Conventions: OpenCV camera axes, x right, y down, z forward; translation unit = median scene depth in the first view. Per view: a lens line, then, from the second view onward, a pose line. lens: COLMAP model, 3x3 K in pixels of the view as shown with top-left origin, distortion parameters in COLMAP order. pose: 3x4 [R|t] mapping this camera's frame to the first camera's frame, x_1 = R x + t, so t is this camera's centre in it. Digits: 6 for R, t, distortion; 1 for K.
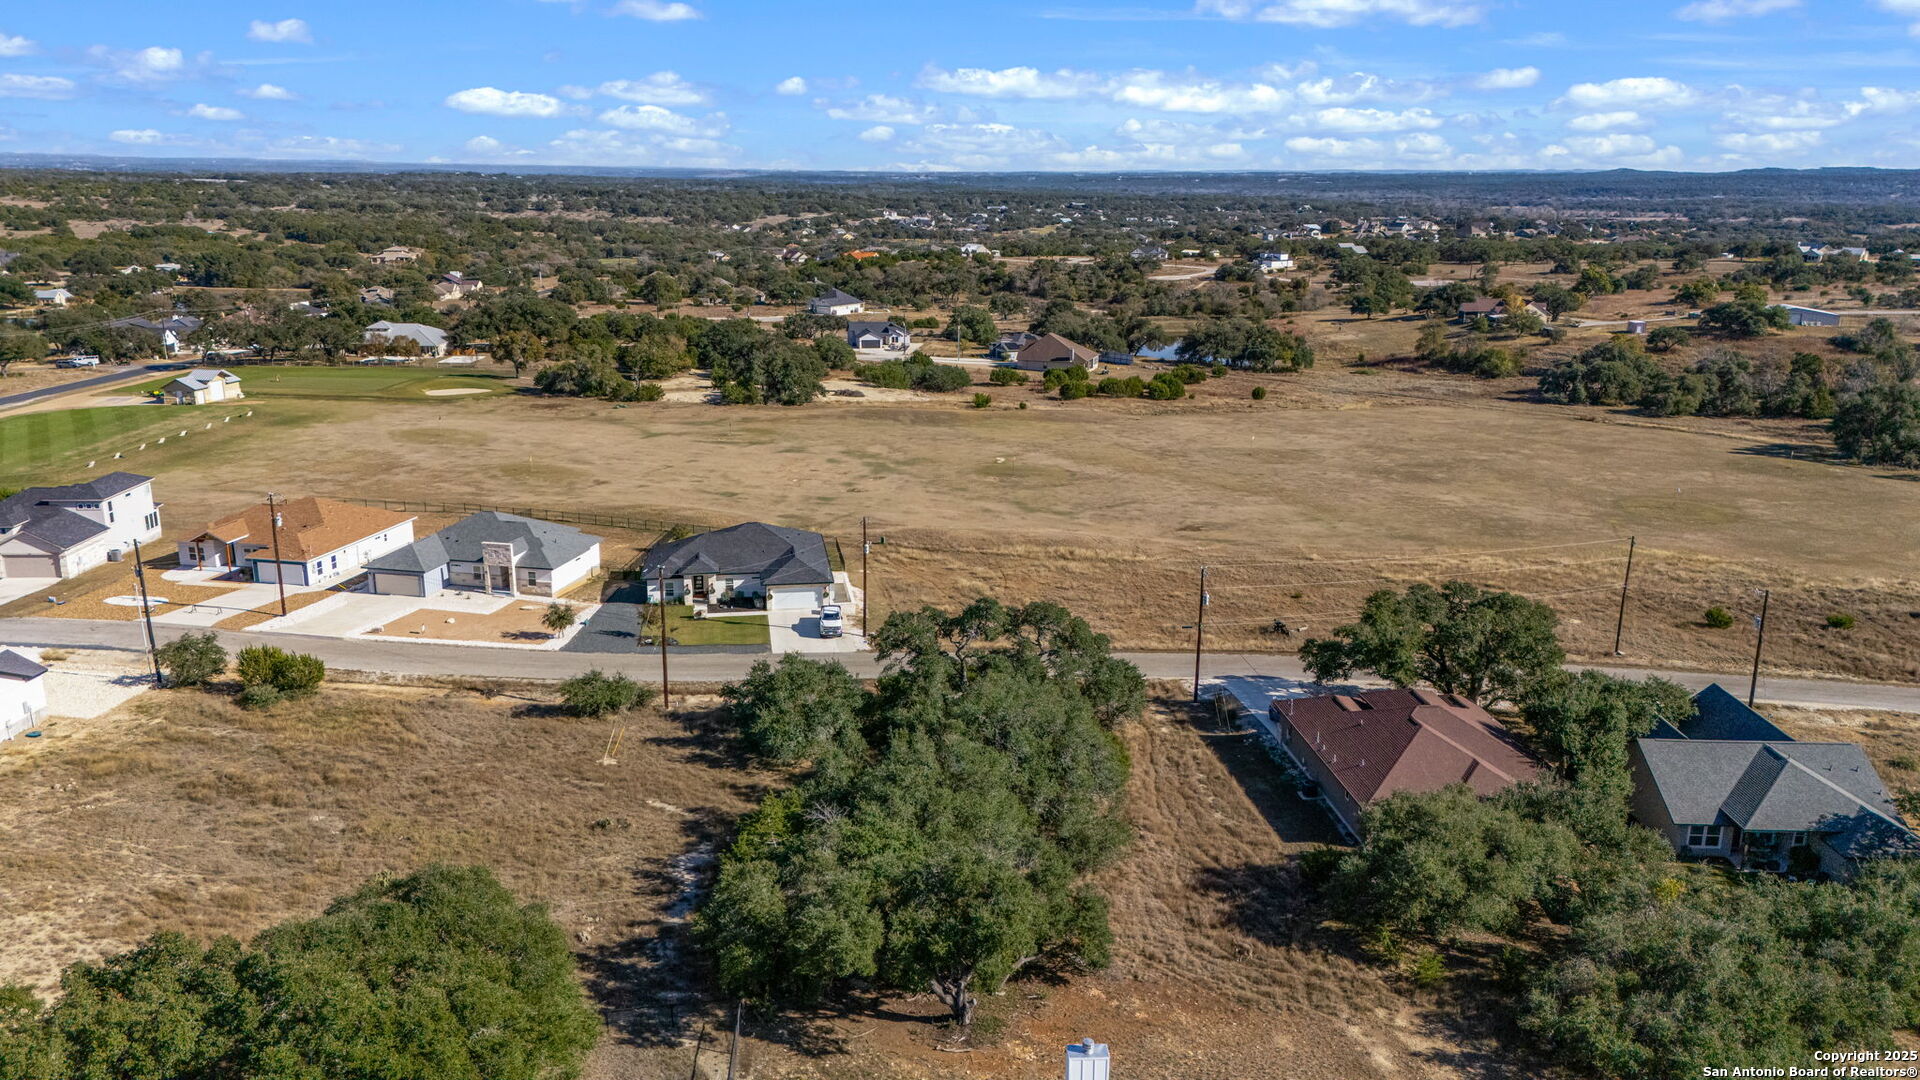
lens RADIAL K [[1405.1, 0, 963.3], [0, 1405.1, 541.7], [0, 0, 1]] dist [0.094016, -0.102965]
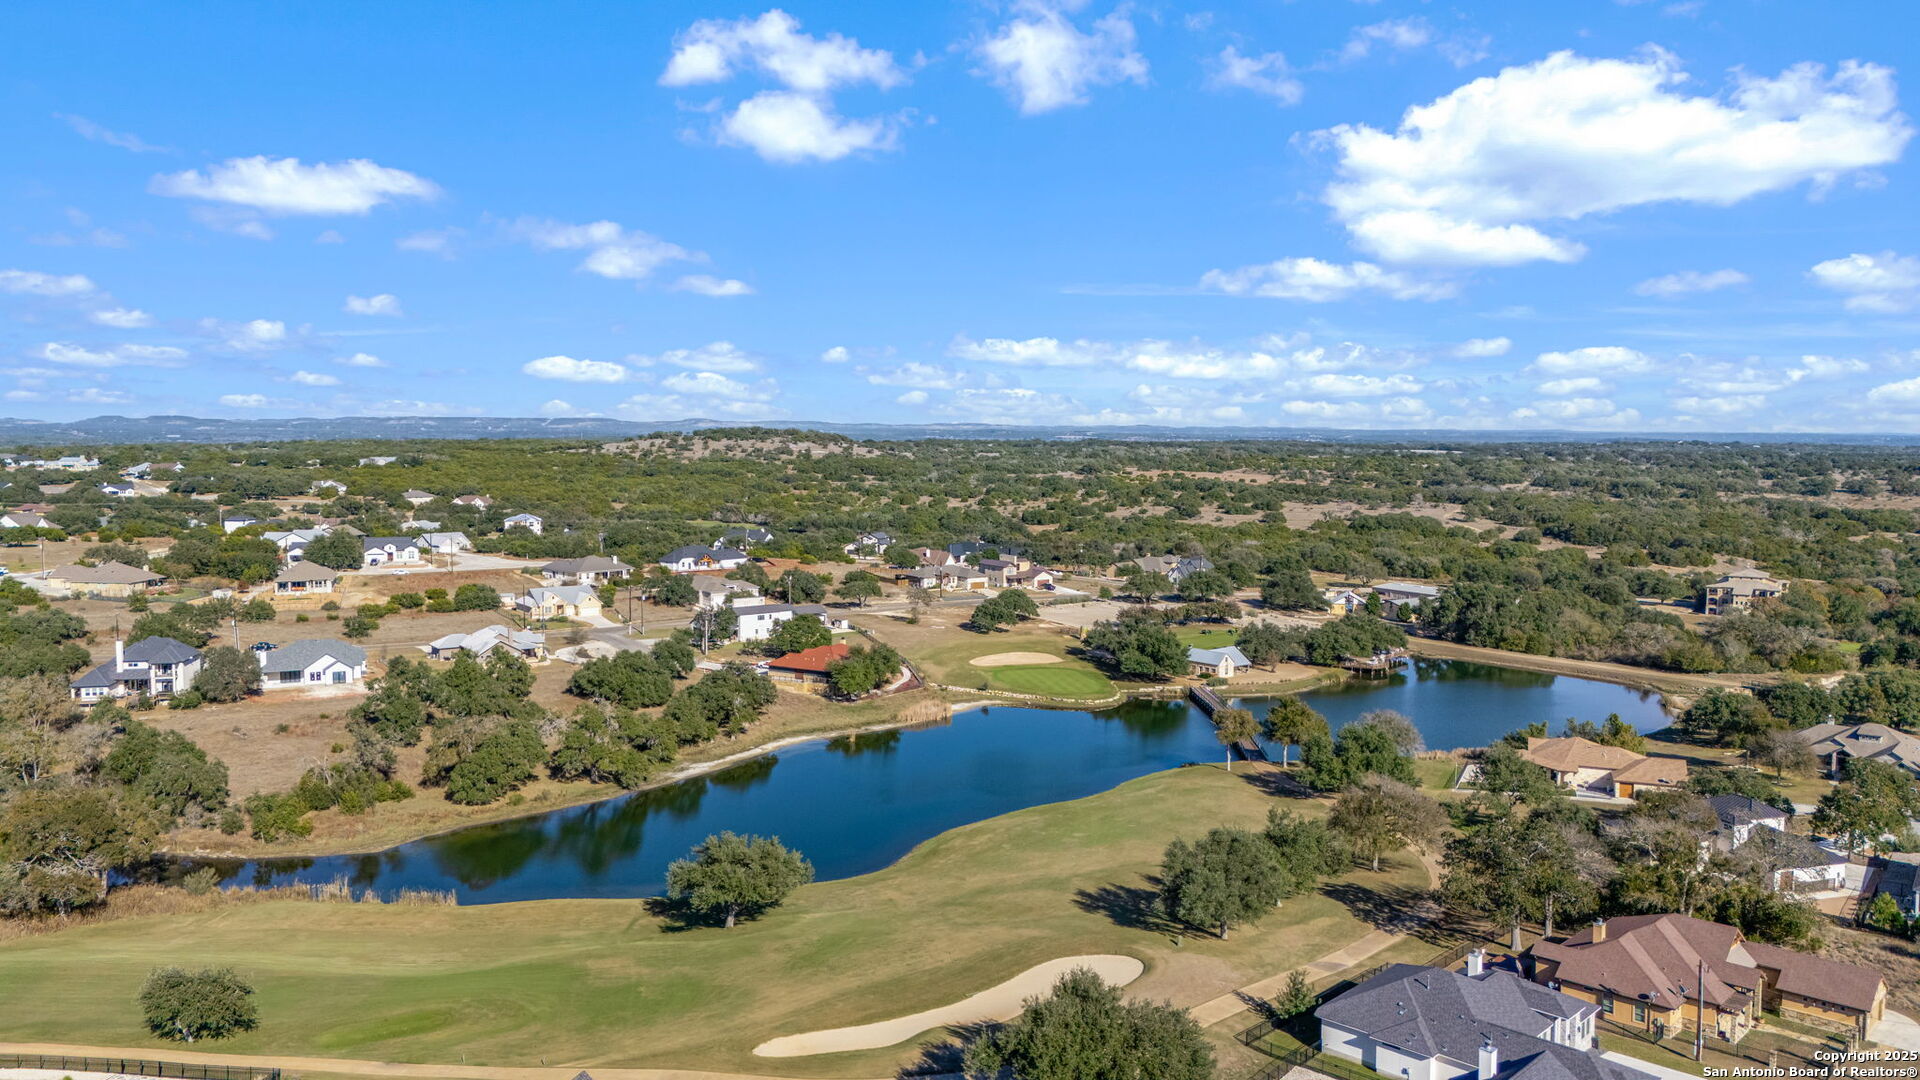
lens RADIAL K [[1405.1, 0, 963.3], [0, 1405.1, 541.7], [0, 0, 1]] dist [0.094016, -0.102965]
pose [[0.710282, 0.052980, -0.701920, -0.553685], [-0.179564, 0.977811, -0.107899, -0.247879], [0.680629, 0.202678, 0.704035, 0.929720]]
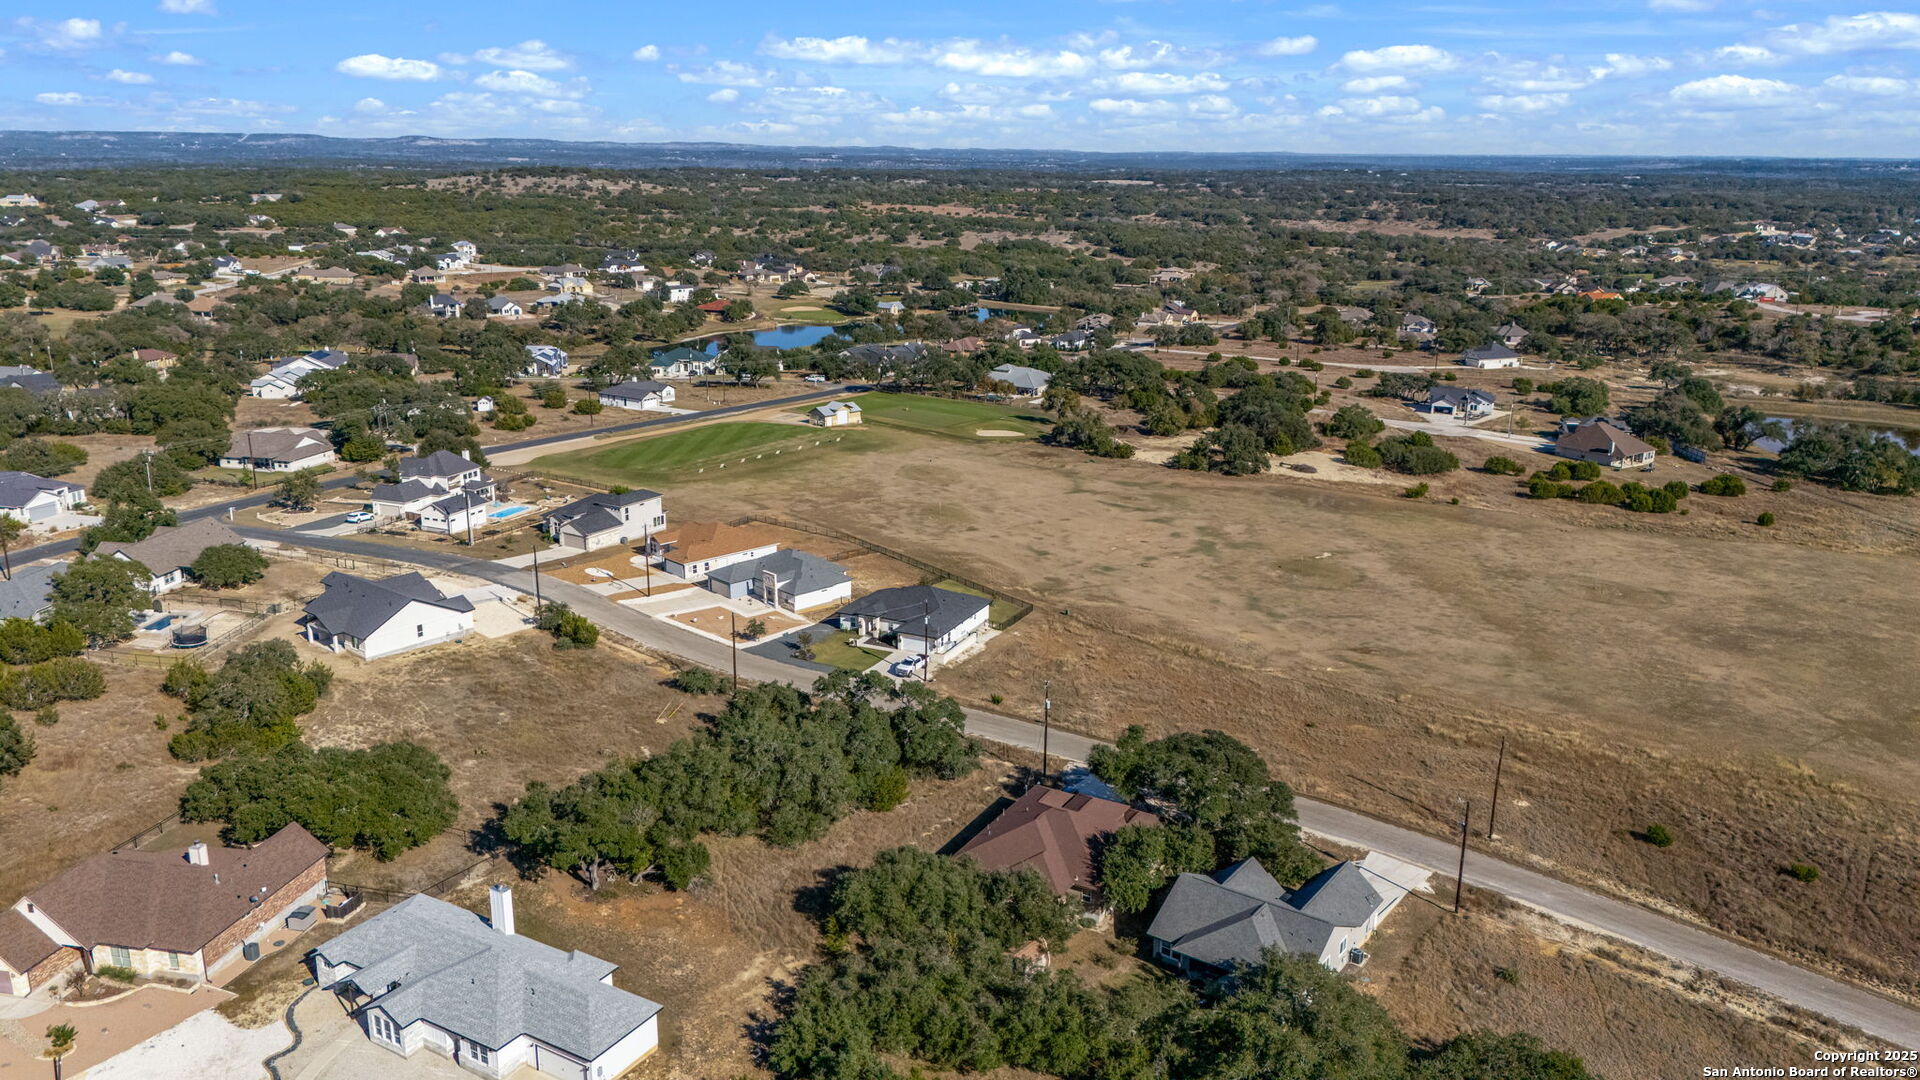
lens RADIAL K [[1405.1, 0, 963.3], [0, 1405.1, 541.7], [0, 0, 1]] dist [0.094016, -0.102965]
pose [[0.822874, 0.151687, -0.547604, 0.295970], [-0.147525, 0.987695, 0.051909, -0.062267], [0.548739, 0.038071, 0.835126, -0.070536]]
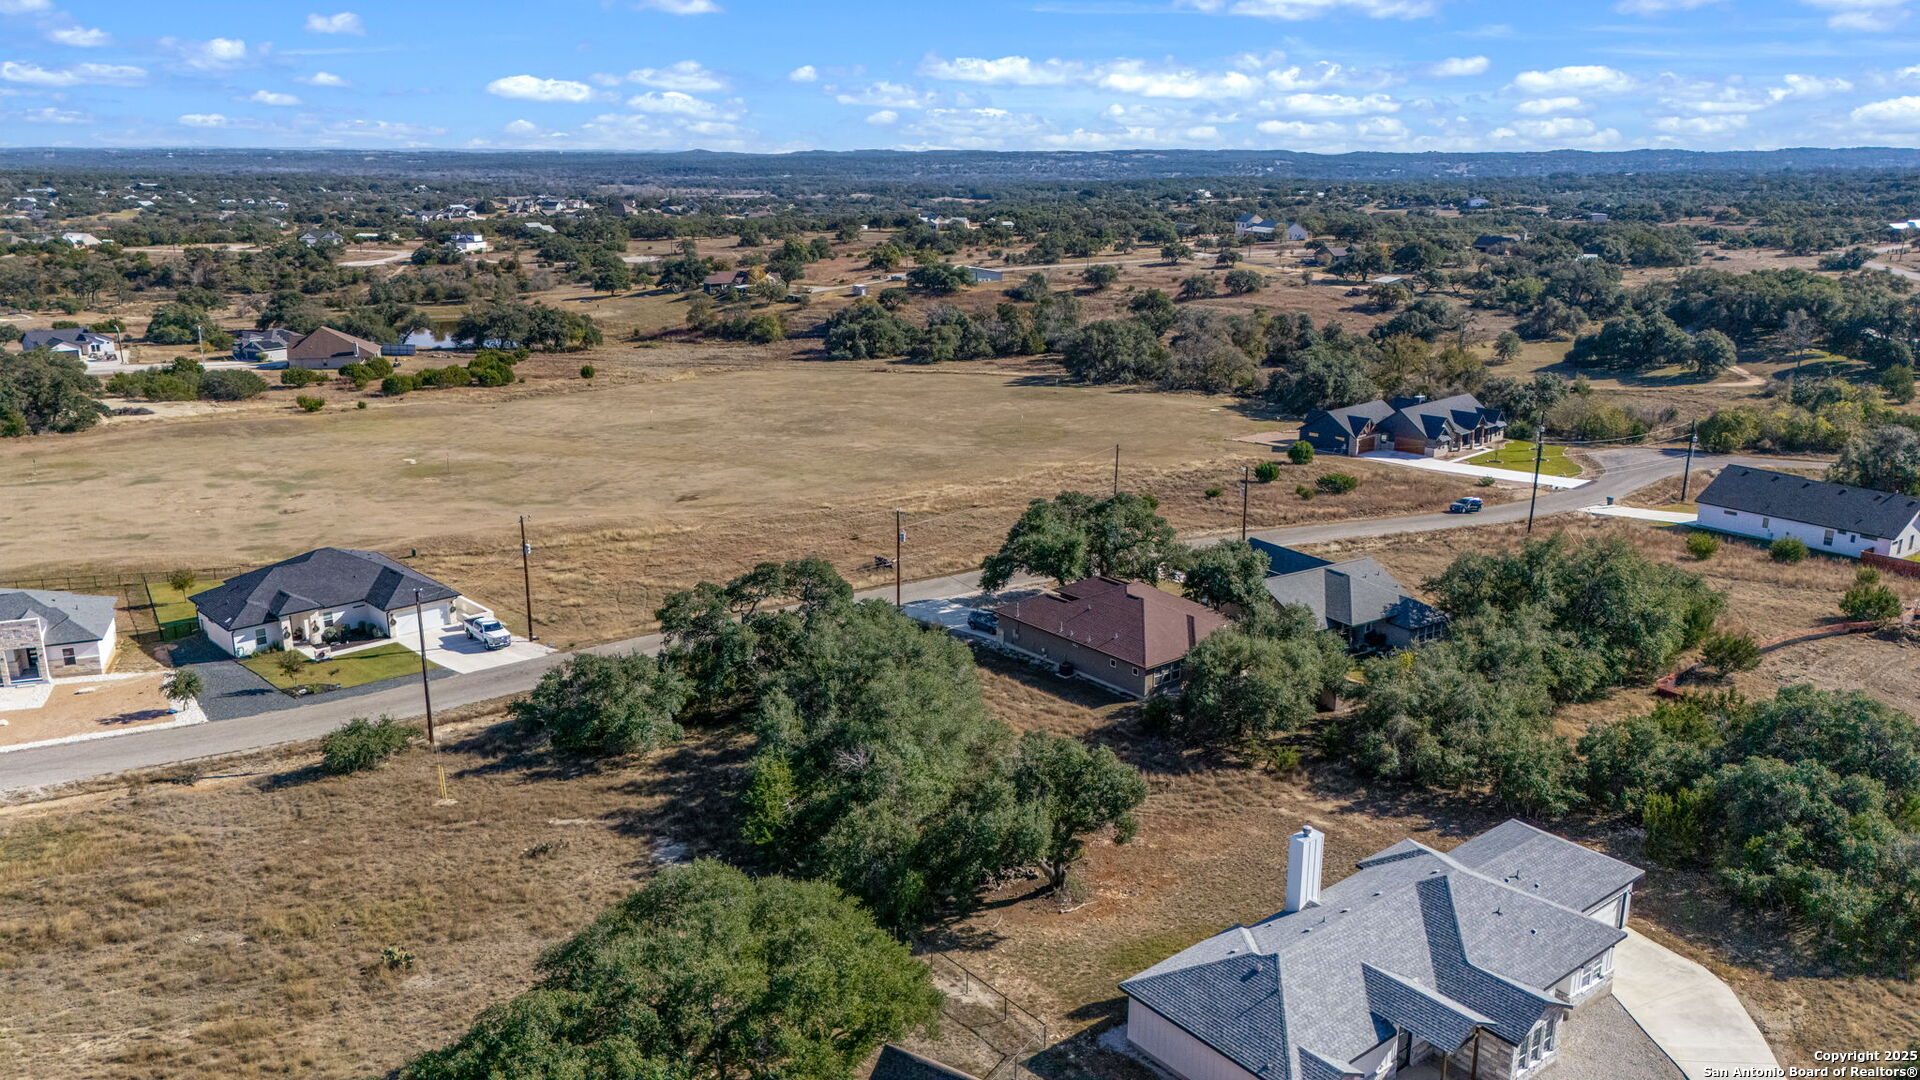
lens RADIAL K [[1405.1, 0, 963.3], [0, 1405.1, 541.7], [0, 0, 1]] dist [0.094016, -0.102965]
pose [[0.823368, -0.155376, 0.545823, -0.141757], [0.147907, 0.987303, 0.057934, -0.004693], [-0.547895, 0.033030, 0.835895, 0.013644]]
